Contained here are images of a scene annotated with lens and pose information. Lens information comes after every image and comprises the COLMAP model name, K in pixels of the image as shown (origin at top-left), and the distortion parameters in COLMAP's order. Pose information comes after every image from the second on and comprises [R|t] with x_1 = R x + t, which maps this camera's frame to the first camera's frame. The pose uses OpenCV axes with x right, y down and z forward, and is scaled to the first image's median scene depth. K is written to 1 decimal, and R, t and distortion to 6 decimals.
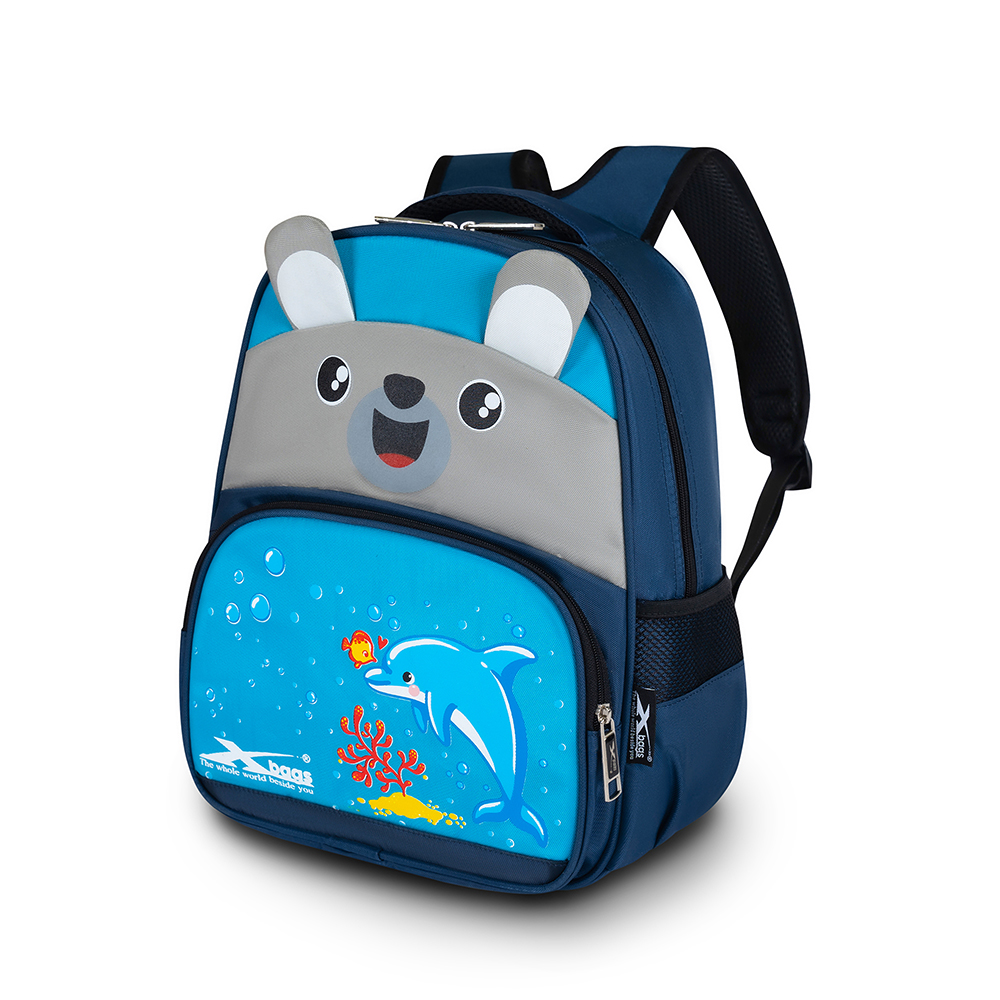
lens RADIAL K [[1893.3, 0, 500.0], [0, 1893.3, 500.0], [0, 0, 1]] dist [0.379119, 0.020759]
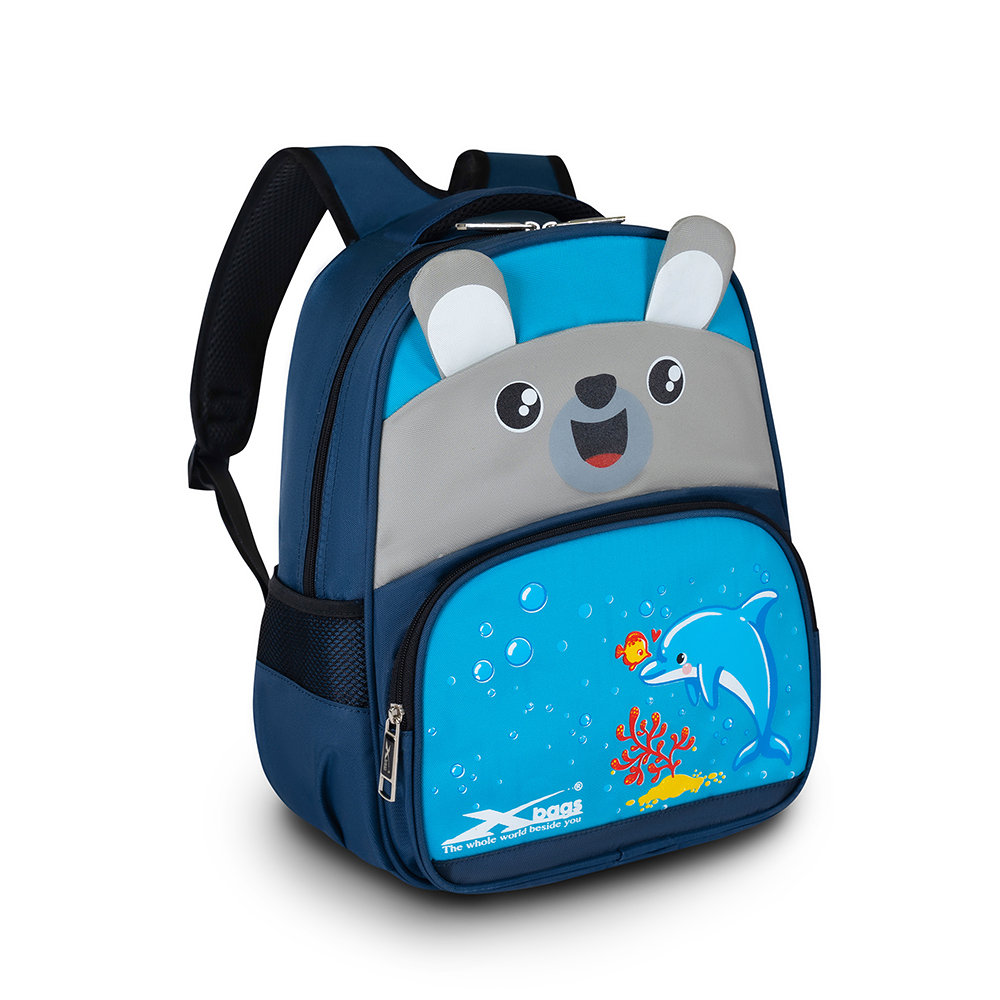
lens RADIAL K [[1893.3, 0, 500.0], [0, 1893.3, 500.0], [0, 0, 1]] dist [0.379119, 0.020759]
pose [[0.523089, -0.241696, 0.817289, -0.894187], [0.242372, 0.961538, 0.129230, -0.141426], [-0.817089, 0.130489, 0.561550, 0.480196]]
